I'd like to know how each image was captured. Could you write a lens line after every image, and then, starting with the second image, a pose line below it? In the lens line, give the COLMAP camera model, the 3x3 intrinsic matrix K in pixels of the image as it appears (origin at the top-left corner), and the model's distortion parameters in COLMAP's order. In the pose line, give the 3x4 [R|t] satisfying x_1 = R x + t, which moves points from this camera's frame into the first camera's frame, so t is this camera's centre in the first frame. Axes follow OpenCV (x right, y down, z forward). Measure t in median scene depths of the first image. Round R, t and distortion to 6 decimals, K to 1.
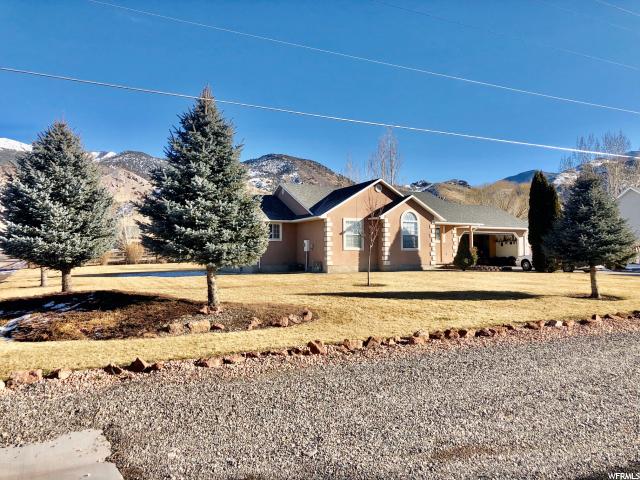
lens RADIAL K [[522.5, 0, 318.9], [0, 522.5, 228.8], [0, 0, 1]] dist [0.025739, -0.012928]
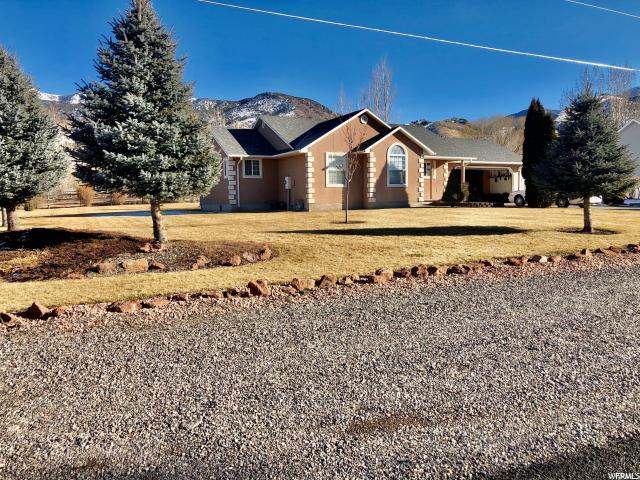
lens RADIAL K [[522.5, 0, 318.9], [0, 522.5, 228.8], [0, 0, 1]] dist [0.025739, -0.012928]
pose [[0.999961, -0.008754, 0.000918, 0.073107], [0.008598, 0.993794, 0.110906, 0.026486], [-0.001883, -0.110894, 0.993830, 0.118062]]
